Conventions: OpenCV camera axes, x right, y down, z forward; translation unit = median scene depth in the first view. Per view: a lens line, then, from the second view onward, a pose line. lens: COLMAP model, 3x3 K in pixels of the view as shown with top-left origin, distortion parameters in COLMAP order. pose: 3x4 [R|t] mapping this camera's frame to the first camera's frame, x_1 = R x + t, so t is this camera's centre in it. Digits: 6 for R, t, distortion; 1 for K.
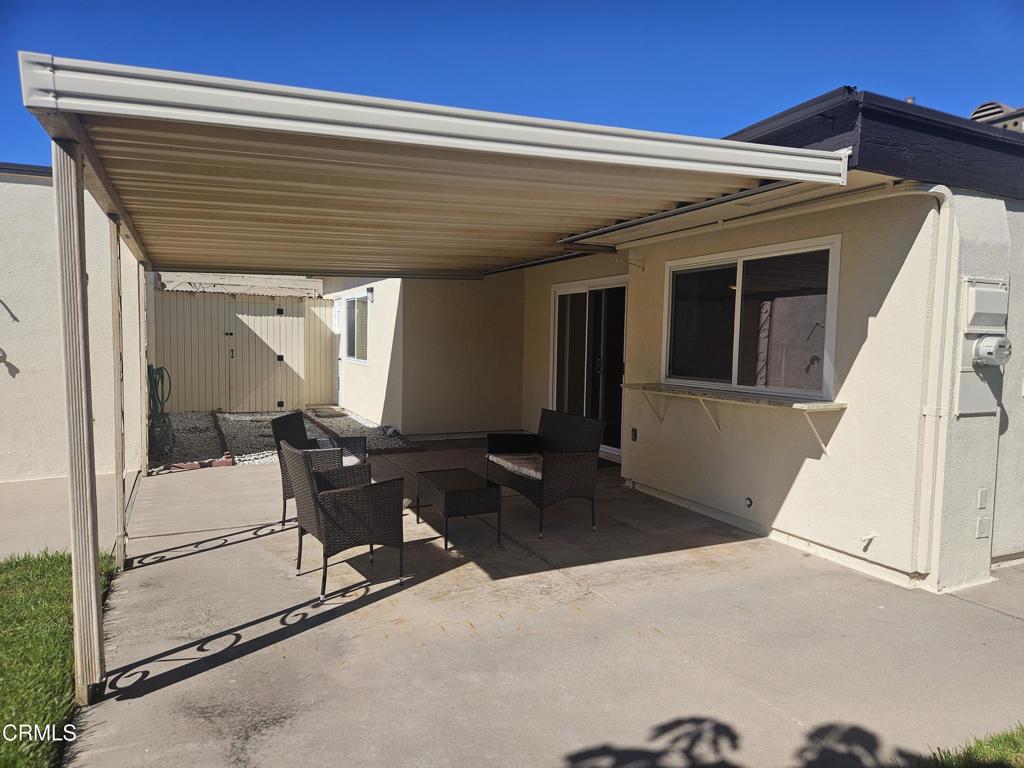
lens RADIAL K [[682.1, 0, 505.8], [0, 682.1, 387.0], [0, 0, 1]] dist [0.057614, -0.043123]
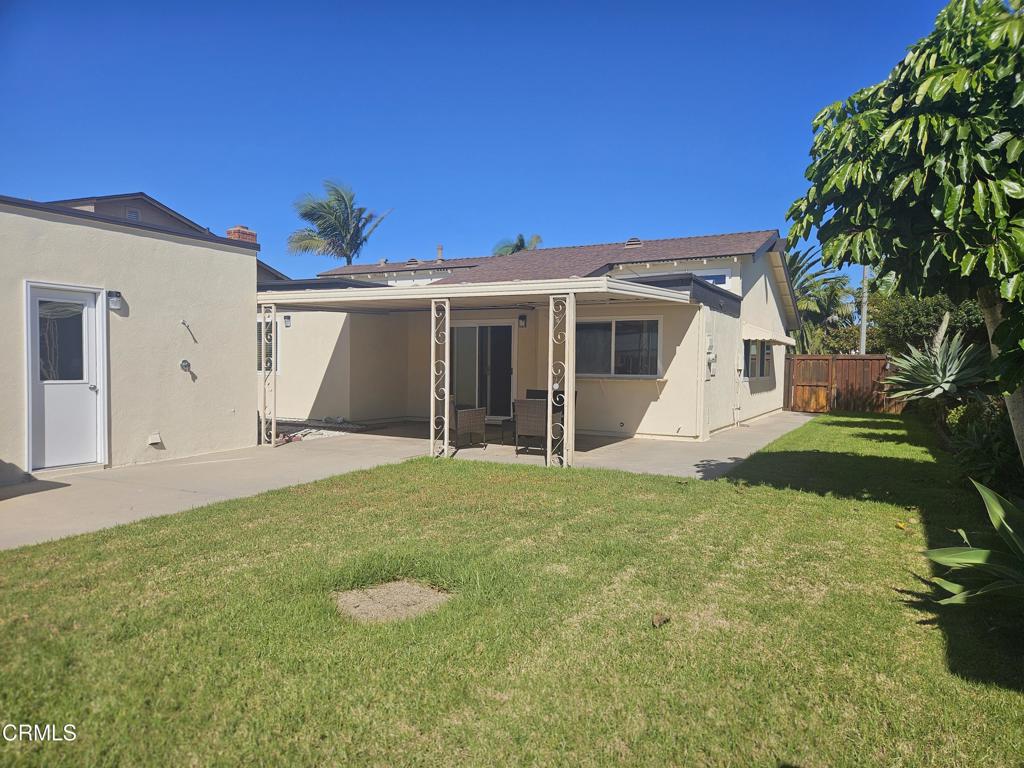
lens RADIAL K [[682.1, 0, 518.2], [0, 682.1, 382.7], [0, 0, 1]] dist [0.057614, -0.043123]
pose [[0.813328, -0.024845, 0.581274, -1.377306], [0.043057, 0.998918, -0.017550, 0.056230], [-0.580209, 0.039302, 0.813519, -0.734967]]
